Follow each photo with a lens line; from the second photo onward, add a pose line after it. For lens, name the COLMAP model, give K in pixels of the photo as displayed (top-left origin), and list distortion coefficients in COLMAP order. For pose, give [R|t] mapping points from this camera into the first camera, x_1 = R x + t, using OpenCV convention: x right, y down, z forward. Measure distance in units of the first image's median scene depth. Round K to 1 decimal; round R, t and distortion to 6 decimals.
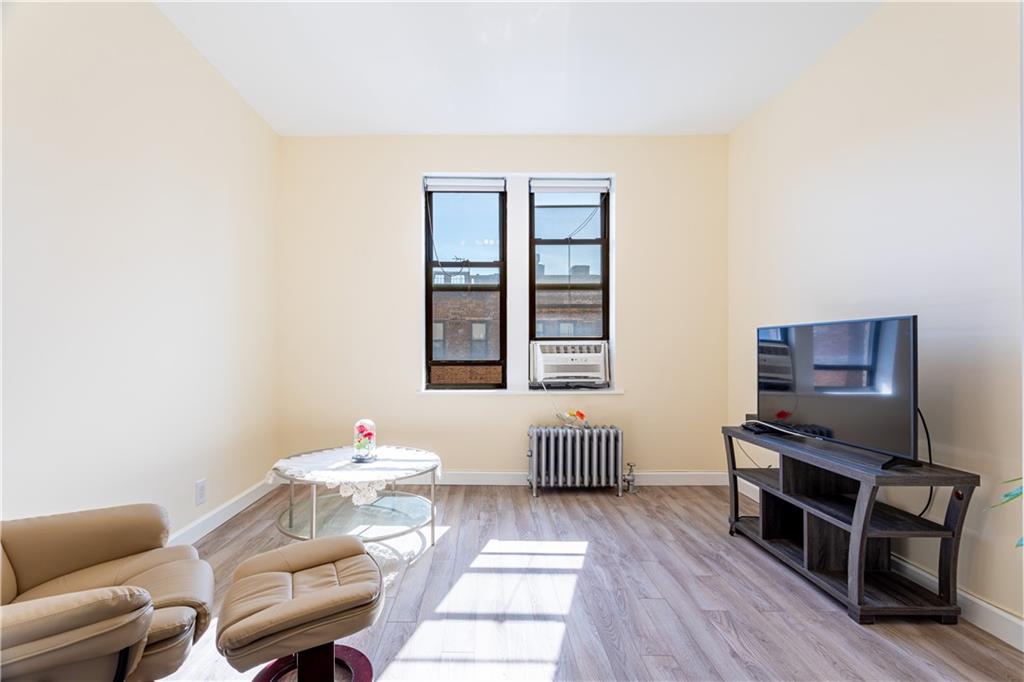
lens RADIAL K [[498.3, 0, 506.1], [0, 498.3, 342.4], [0, 0, 1]] dist [0.000902, 0.000493]
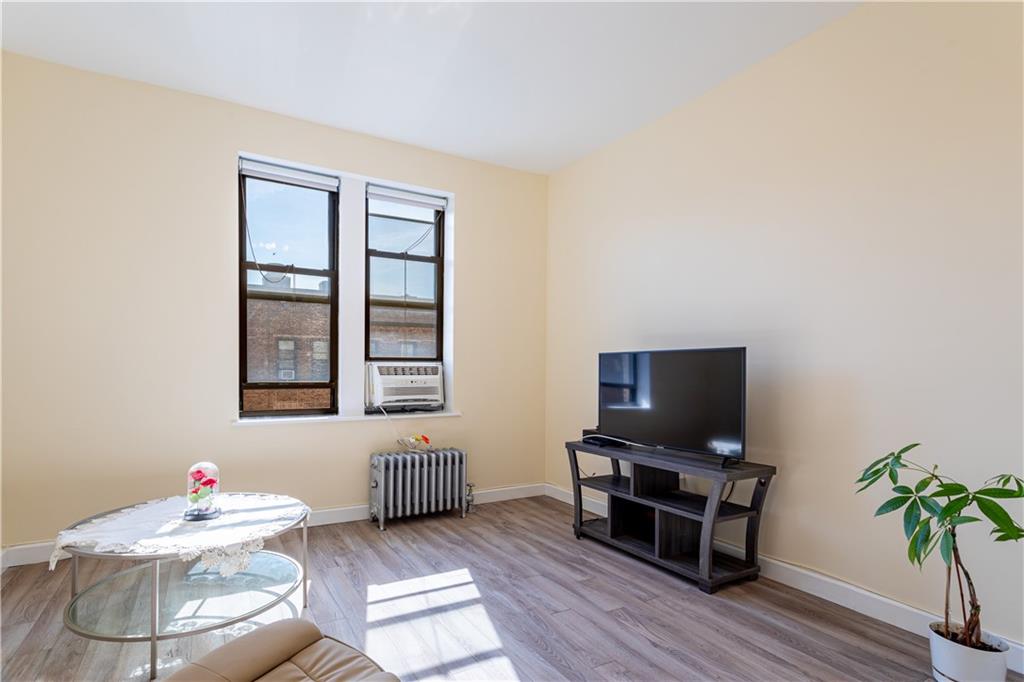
lens RADIAL K [[498.4, 0, 429.5], [0, 498.4, 372.4], [0, 0, 1]] dist [0.000167, 0.000417]
pose [[0.880692, 0.003125, 0.473678, -0.318551], [-0.013574, 0.999734, 0.018641, -0.001290], [-0.473494, -0.022846, 0.880501, 0.160038]]
